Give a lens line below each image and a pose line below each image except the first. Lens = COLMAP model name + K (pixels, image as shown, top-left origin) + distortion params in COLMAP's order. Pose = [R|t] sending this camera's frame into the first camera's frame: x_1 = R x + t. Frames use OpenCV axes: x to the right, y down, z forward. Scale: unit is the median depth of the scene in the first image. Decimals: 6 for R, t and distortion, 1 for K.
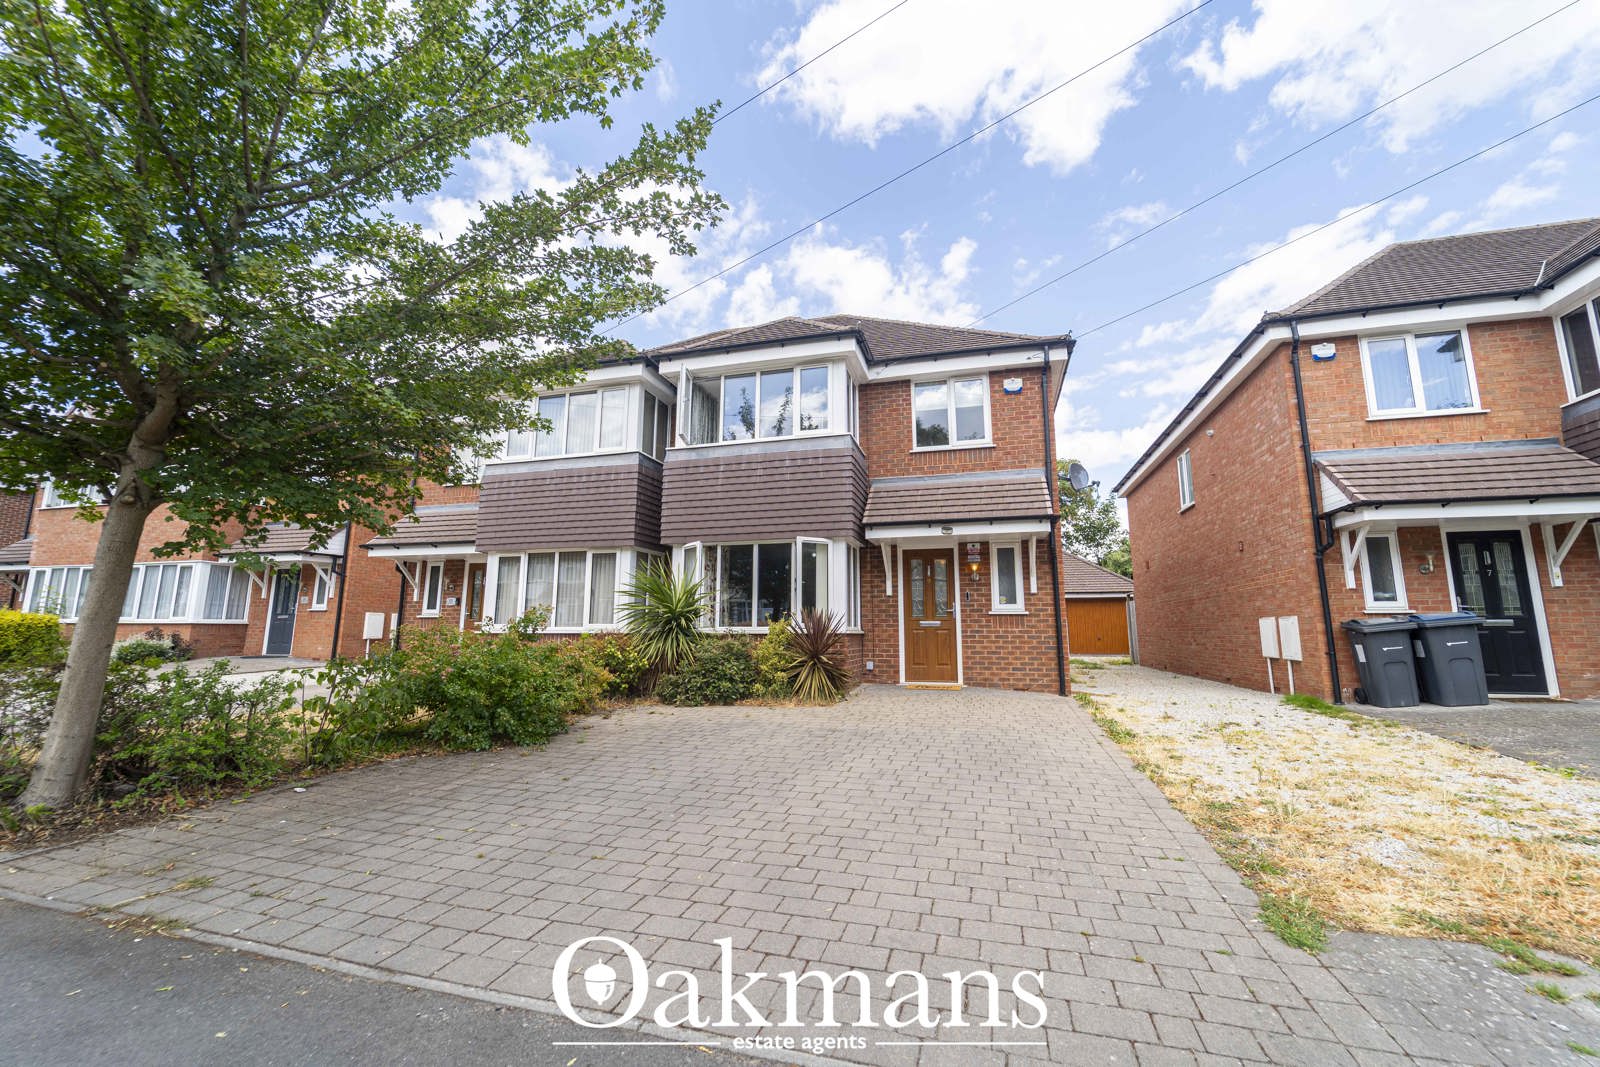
lens RADIAL K [[637.6, 0, 809.7], [0, 637.6, 530.1], [0, 0, 1]] dist [-0.000200, -0.000602]
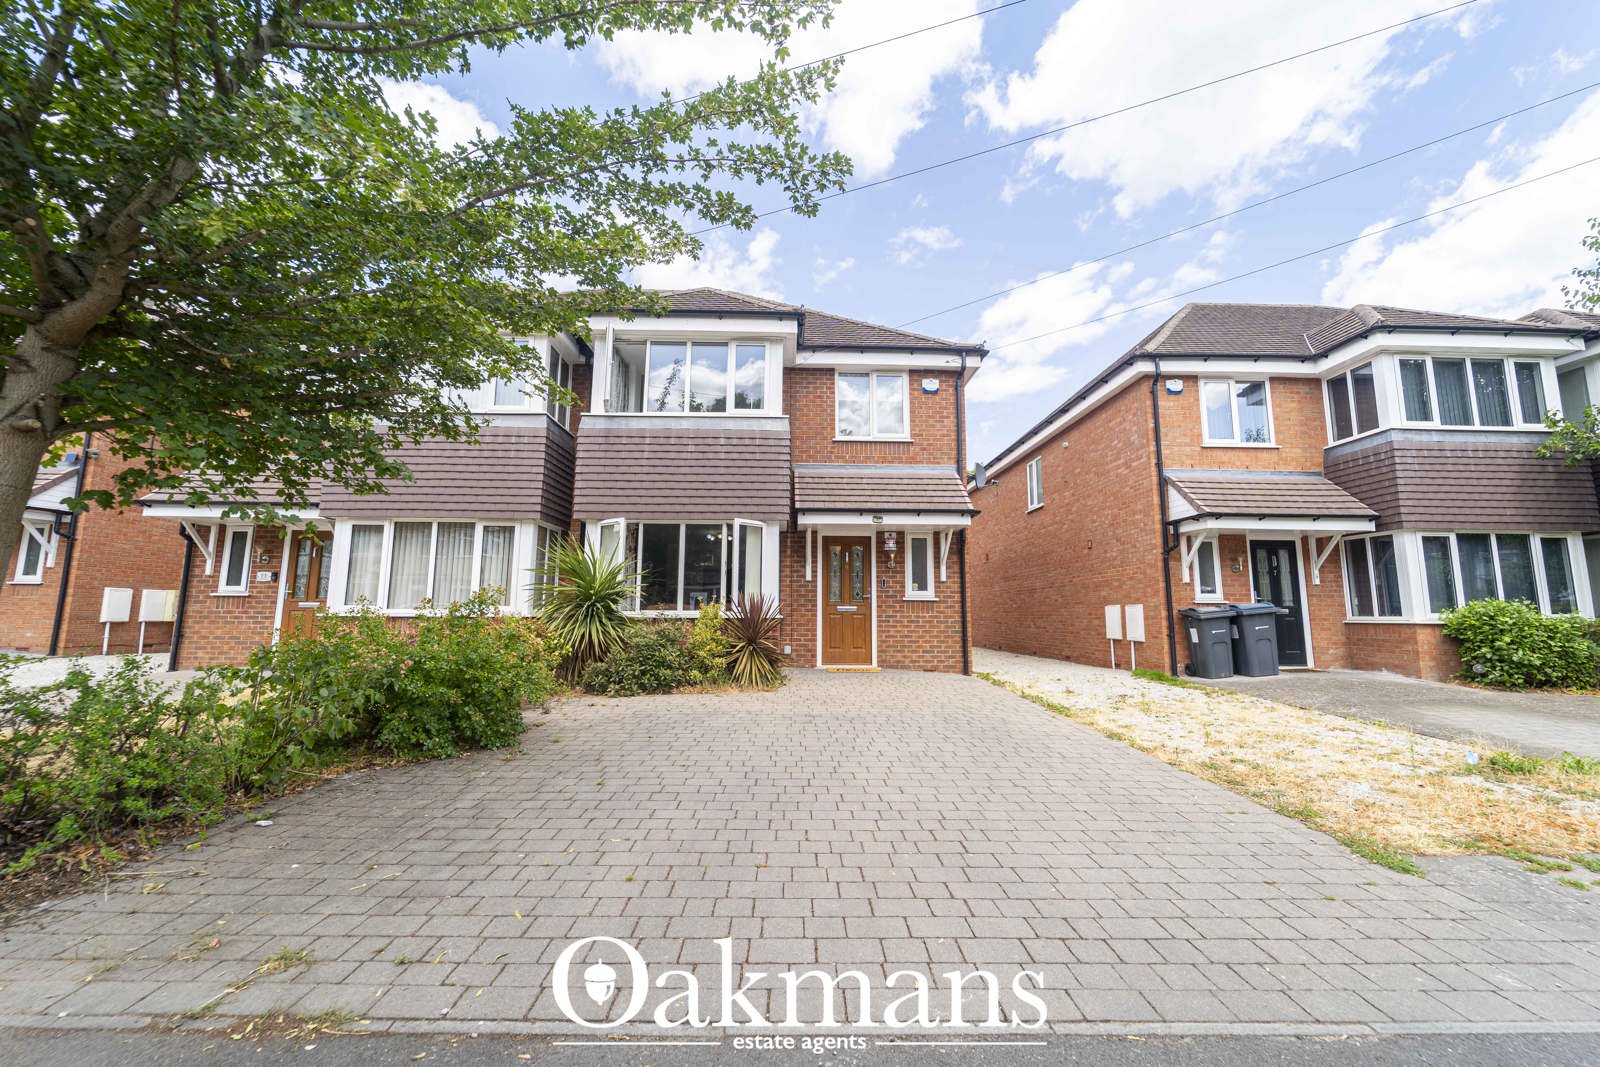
lens RADIAL K [[637.6, 0, 798.4], [0, 637.6, 528.3], [0, 0, 1]] dist [-0.000200, -0.000602]
pose [[0.955196, 0.043951, 0.292693, -0.229562], [-0.051138, 0.998548, 0.016946, 0.004414], [-0.291523, -0.031154, 0.956056, 0.049664]]
